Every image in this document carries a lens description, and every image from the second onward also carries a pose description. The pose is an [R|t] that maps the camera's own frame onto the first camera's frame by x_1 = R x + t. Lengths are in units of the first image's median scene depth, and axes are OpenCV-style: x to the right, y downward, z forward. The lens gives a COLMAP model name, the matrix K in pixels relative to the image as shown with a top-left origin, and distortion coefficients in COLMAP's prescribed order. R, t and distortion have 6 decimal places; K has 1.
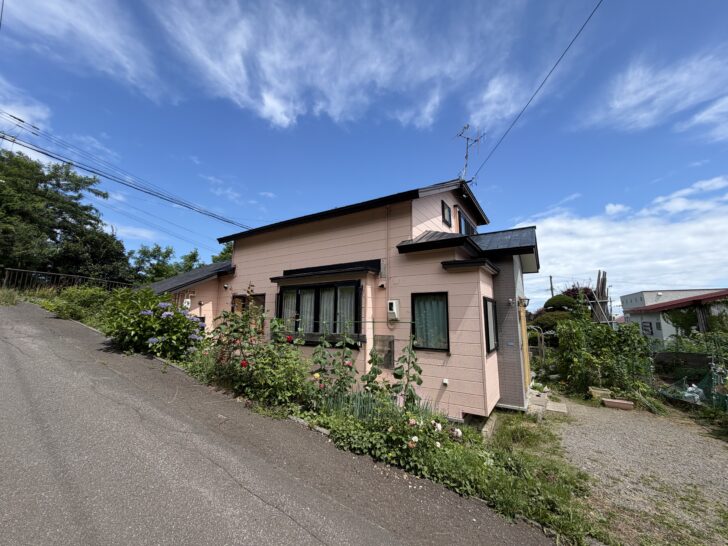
lens RADIAL K [[284.5, 0, 358.8], [0, 284.5, 268.5], [0, 0, 1]] dist [-0.012893, -0.000082]
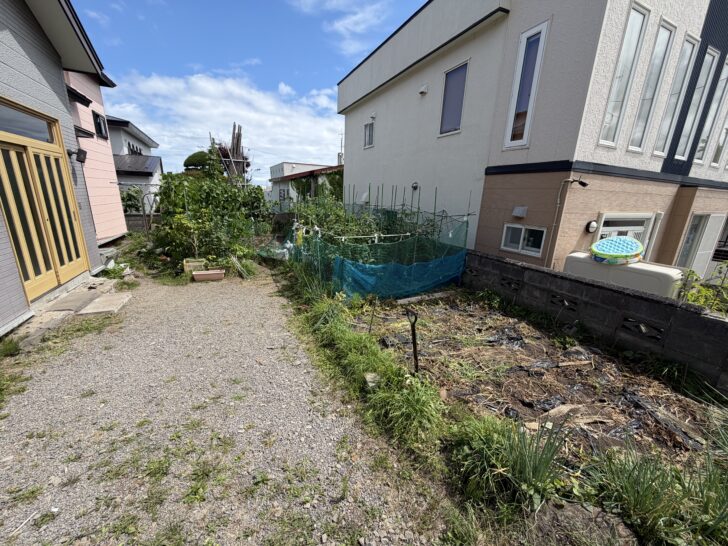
lens RADIAL K [[284.5, 0, 358.8], [0, 284.5, 268.5], [0, 0, 1]] dist [-0.012893, -0.000082]
pose [[0.538451, -0.194868, 0.819815, 0.480988], [-0.185749, 0.921514, 0.341041, 0.097102], [-0.821929, -0.335914, 0.459993, 0.259247]]
